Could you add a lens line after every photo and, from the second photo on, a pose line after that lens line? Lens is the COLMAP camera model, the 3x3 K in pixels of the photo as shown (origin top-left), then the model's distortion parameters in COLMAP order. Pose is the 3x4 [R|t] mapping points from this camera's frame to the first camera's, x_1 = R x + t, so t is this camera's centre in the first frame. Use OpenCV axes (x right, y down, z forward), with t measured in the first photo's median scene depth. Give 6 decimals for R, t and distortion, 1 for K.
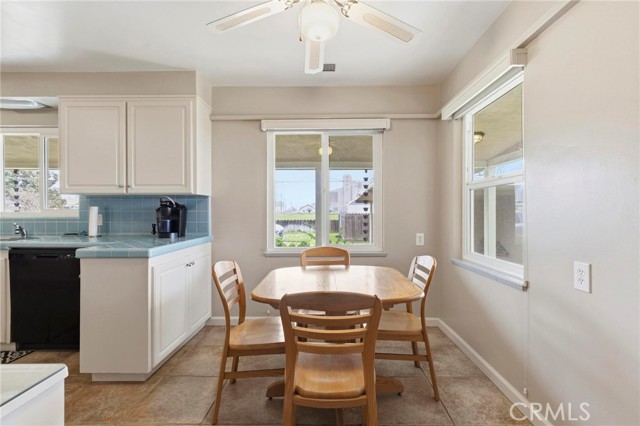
lens RADIAL K [[290.5, 0, 322.5], [0, 290.5, 210.3], [0, 0, 1]] dist [0.003968, 0.000373]
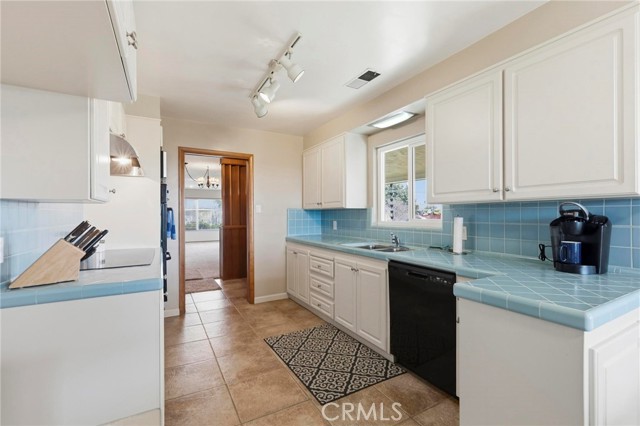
lens RADIAL K [[290.5, 0, 323.9], [0, 290.5, 213.6], [0, 0, 1]] dist [0.003968, 0.000373]
pose [[0.509219, -0.003973, -0.860628, -0.281538], [0.004665, 0.999987, -0.001857, -0.025371], [0.860625, -0.003069, 0.509231, 0.260202]]
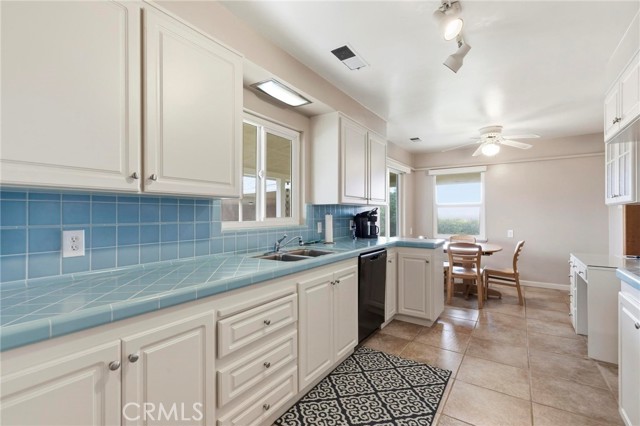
lens RADIAL K [[290.5, 0, 324.4], [0, 290.5, 213.5], [0, 0, 1]] dist [0.003968, 0.000373]
pose [[0.535151, 0.001789, 0.844754, -1.789932], [0.001009, 0.999996, -0.002757, -0.015814], [-0.844756, 0.002327, 0.535147, 0.471842]]
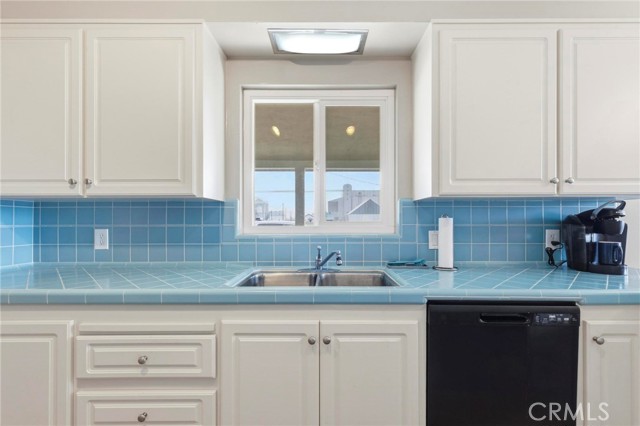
lens RADIAL K [[290.5, 0, 324.3], [0, 290.5, 218.6], [0, 0, 1]] dist [0.003968, 0.000373]
pose [[0.999818, -0.000812, 0.019056, -1.105500], [0.000888, 0.999992, -0.003971, -0.009358], [-0.019053, 0.003987, 0.999811, 0.439696]]
